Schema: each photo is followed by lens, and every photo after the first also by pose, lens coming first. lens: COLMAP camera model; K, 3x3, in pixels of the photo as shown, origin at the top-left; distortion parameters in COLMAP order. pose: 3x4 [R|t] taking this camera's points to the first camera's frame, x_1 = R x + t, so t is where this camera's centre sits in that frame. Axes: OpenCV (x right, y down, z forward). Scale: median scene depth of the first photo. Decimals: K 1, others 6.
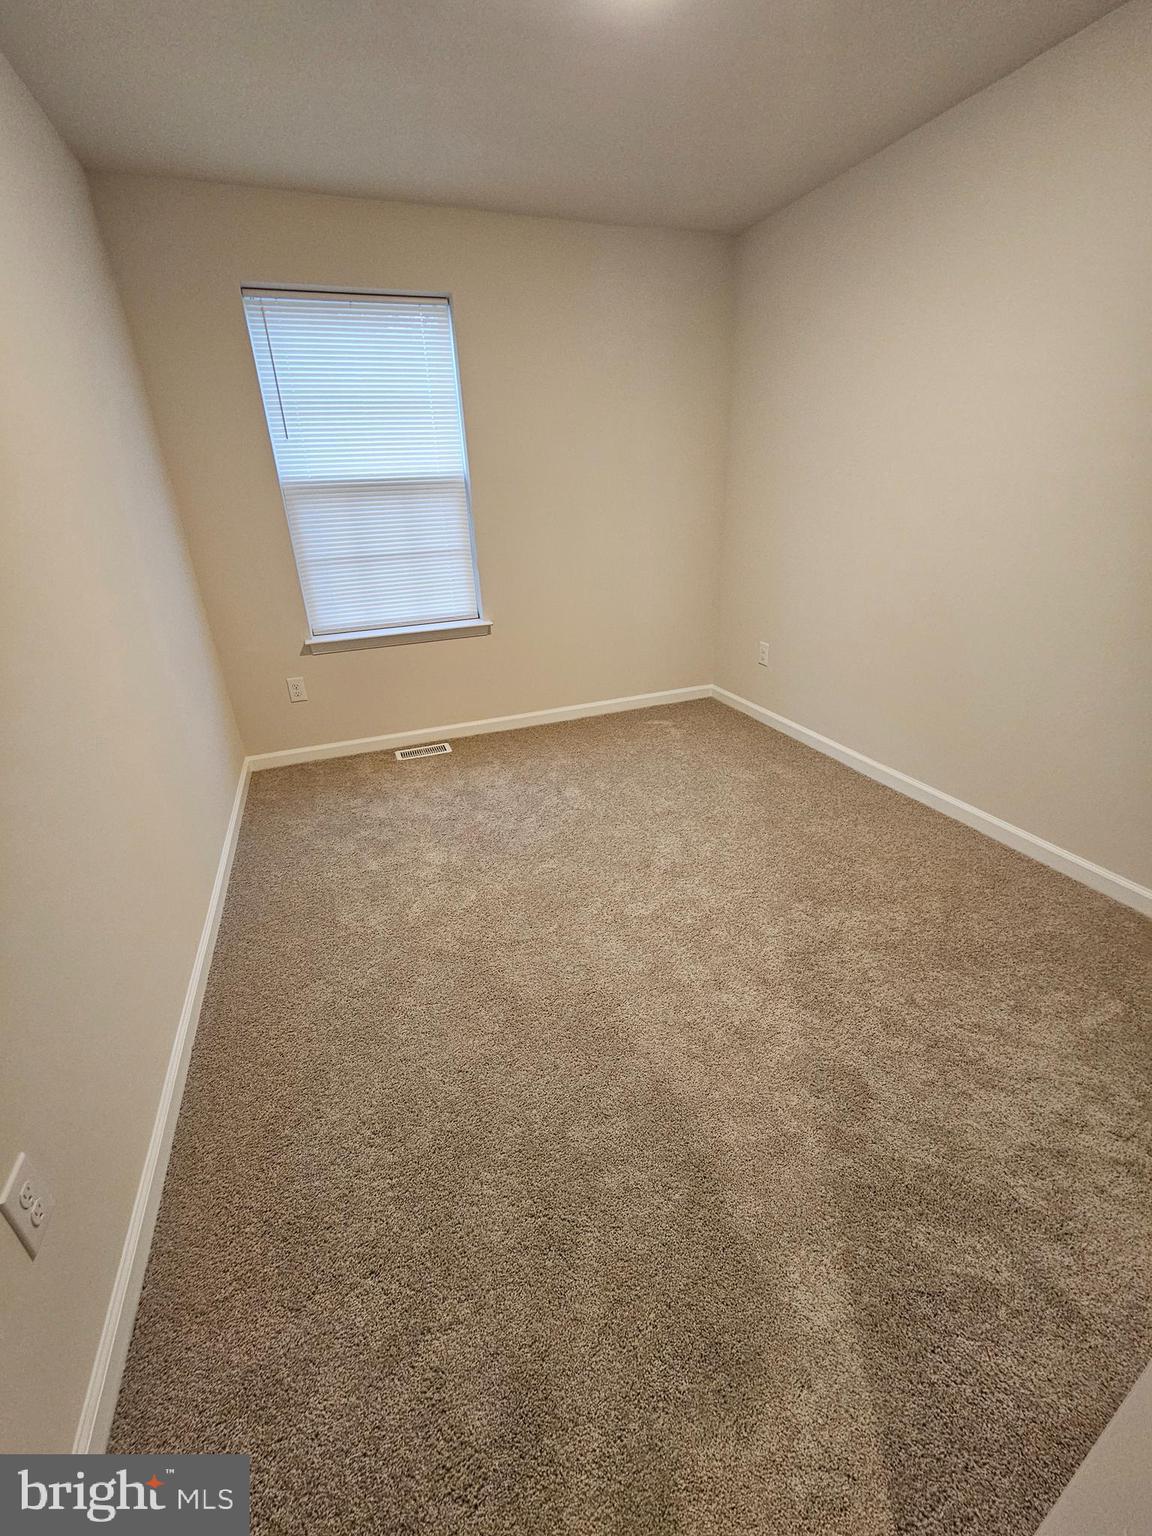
lens RADIAL K [[631.3, 0, 572.3], [0, 631.3, 768.3], [0, 0, 1]] dist [-0.005346, 0.002468]
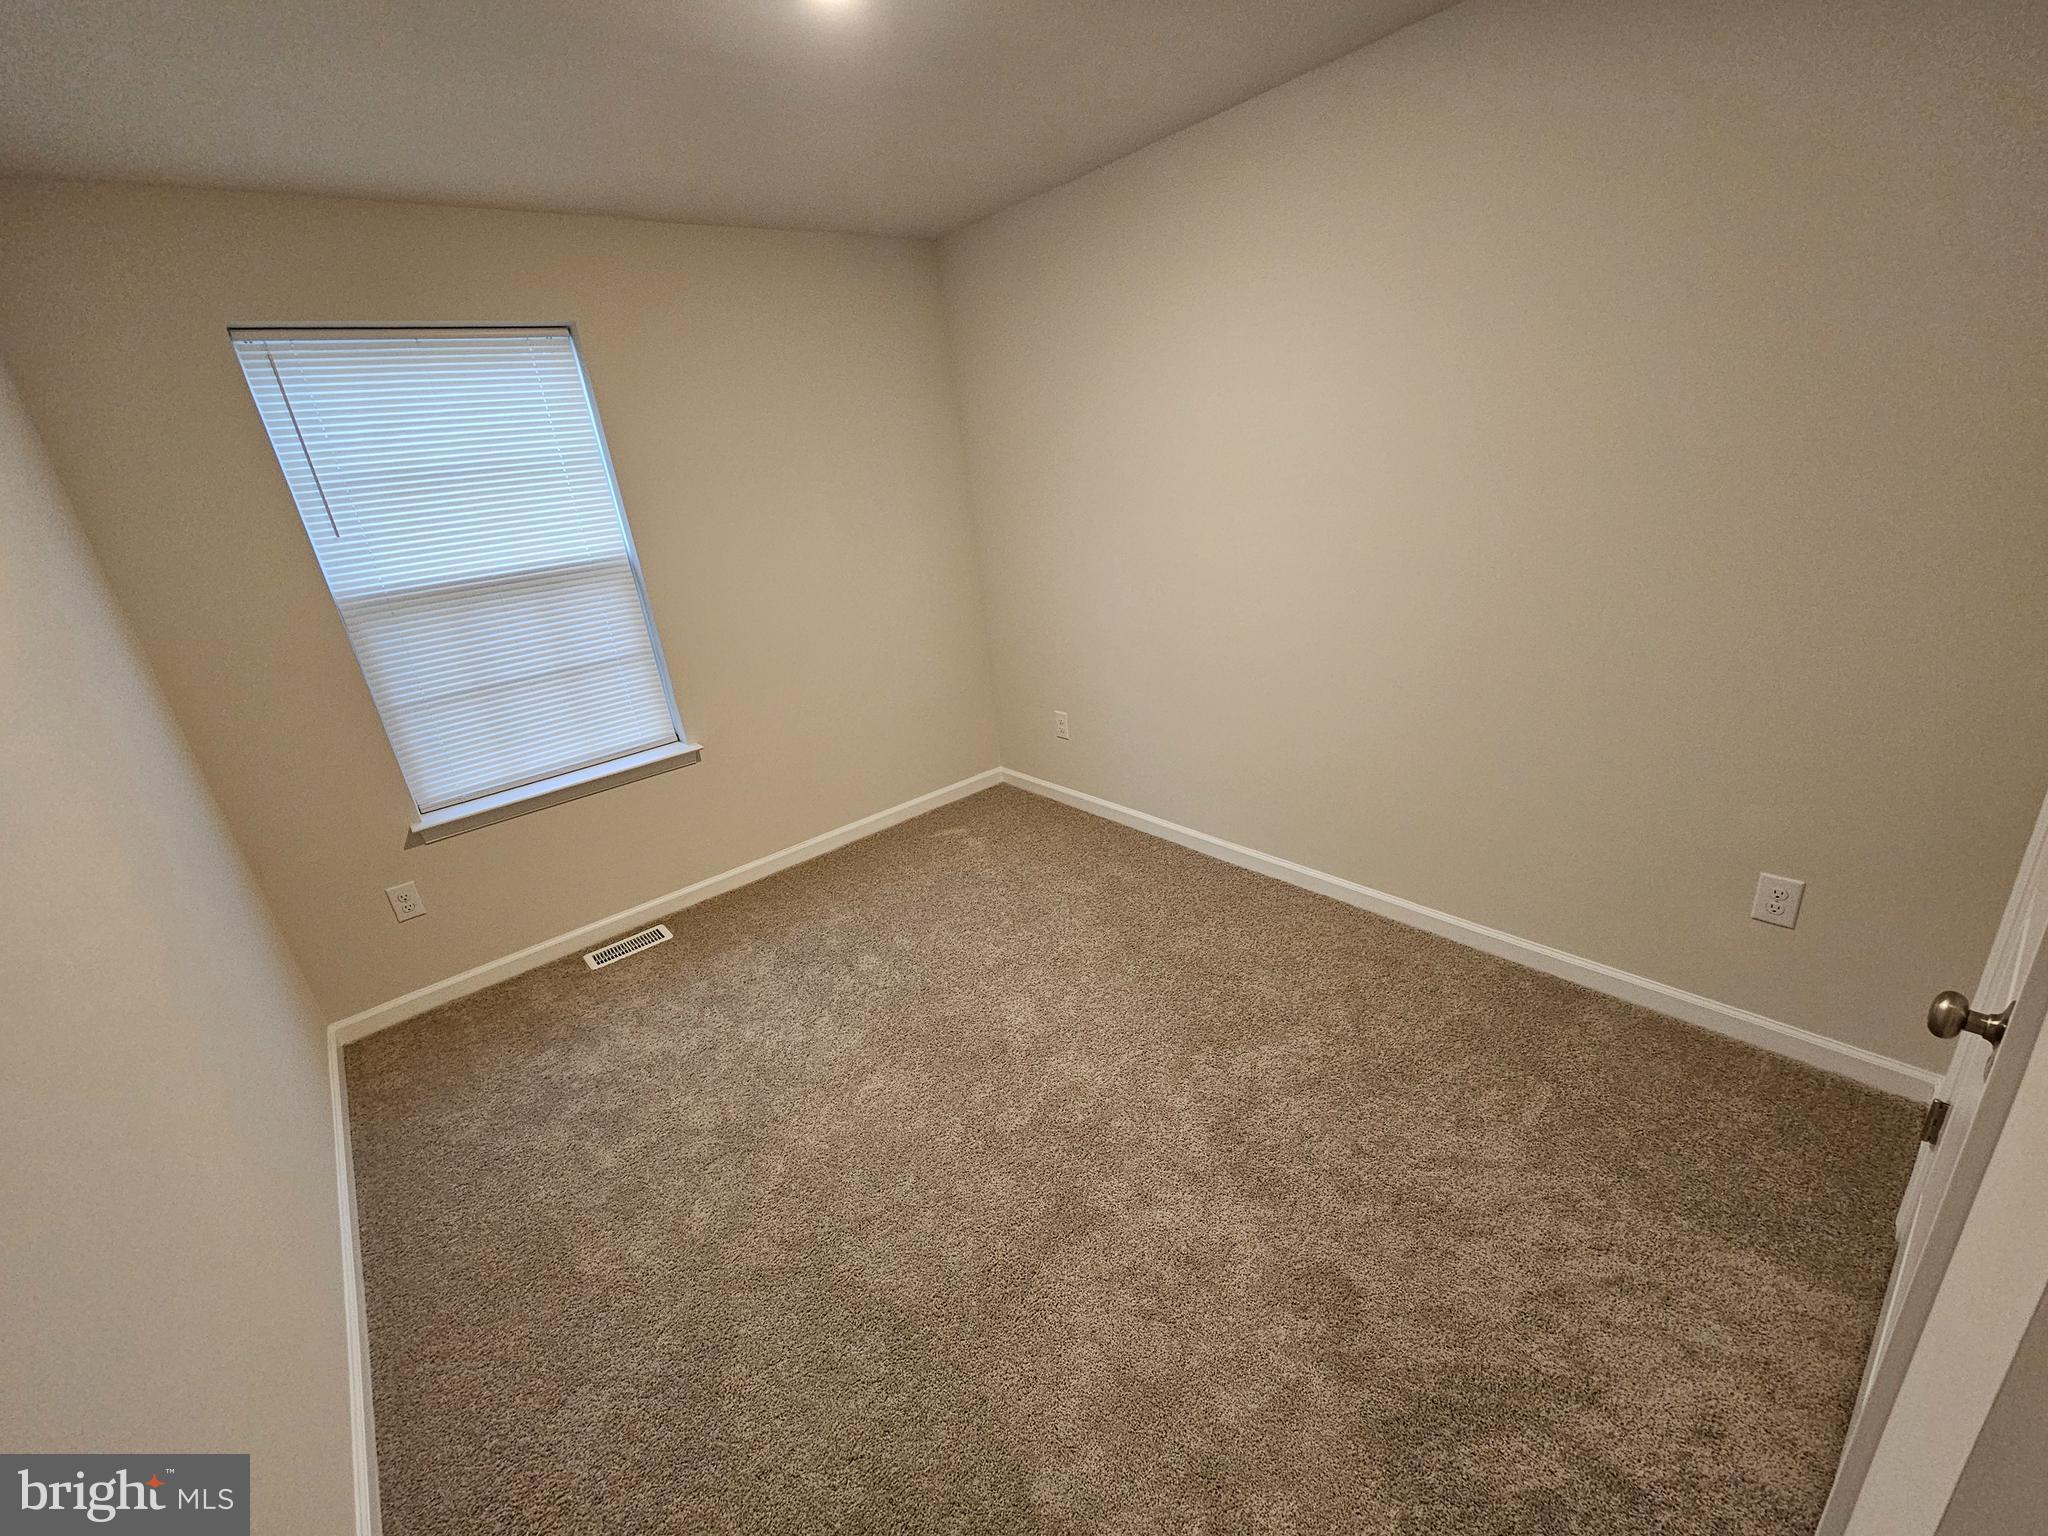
lens RADIAL K [[841.8, 0, 1030.3], [0, 841.8, 768.7], [0, 0, 1]] dist [-0.005346, 0.002468]
pose [[0.941099, -0.175023, 0.289309, -0.079457], [0.199291, 0.978314, -0.056428, -0.107730], [-0.273159, 0.110761, 0.955571, -0.013889]]
